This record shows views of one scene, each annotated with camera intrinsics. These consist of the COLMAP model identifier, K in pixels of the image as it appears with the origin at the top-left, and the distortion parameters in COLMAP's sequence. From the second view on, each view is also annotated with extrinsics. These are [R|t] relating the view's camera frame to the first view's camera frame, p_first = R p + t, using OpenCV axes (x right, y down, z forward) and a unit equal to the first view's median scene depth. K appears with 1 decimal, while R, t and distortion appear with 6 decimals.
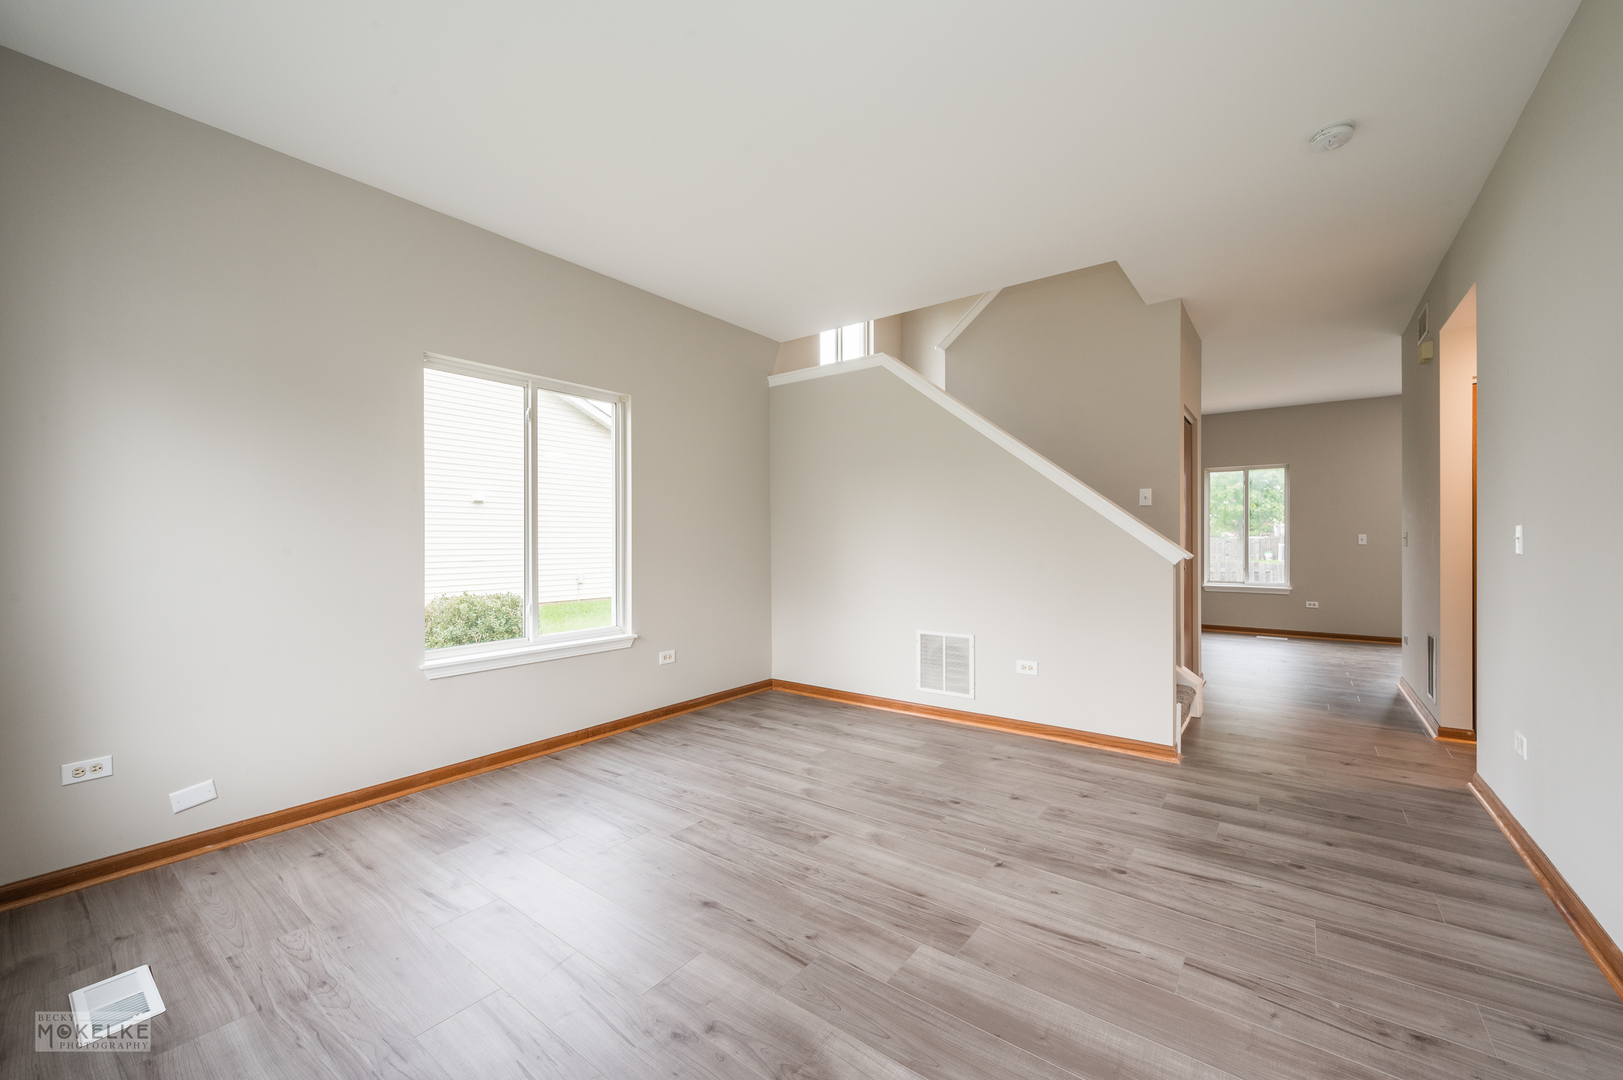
lens RADIAL K [[640.5, 0, 811.4], [0, 640.5, 536.0], [0, 0, 1]] dist [-0.000758, -0.000268]
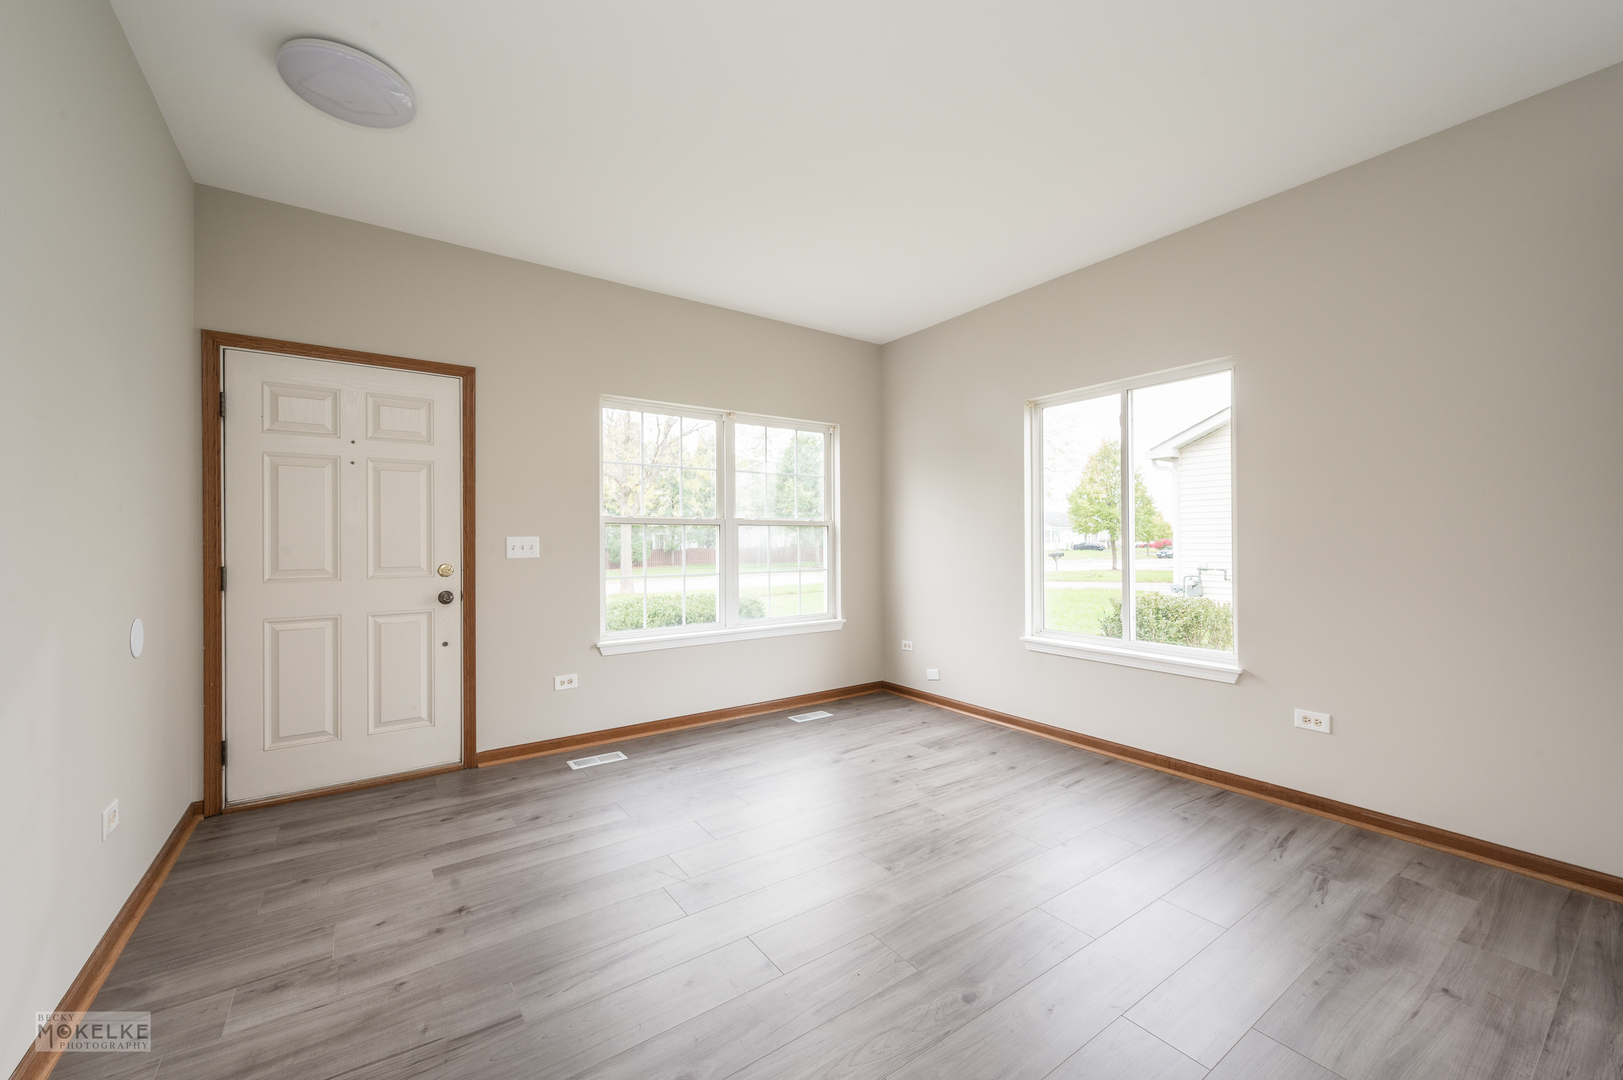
lens RADIAL K [[640.5, 0, 811.4], [0, 640.5, 536.0], [0, 0, 1]] dist [-0.000758, -0.000268]
pose [[-0.309272, -0.003034, -0.950969, 0.765290], [0.007721, 0.999954, -0.005701, -0.002375], [0.950942, -0.009106, -0.309235, 0.971769]]
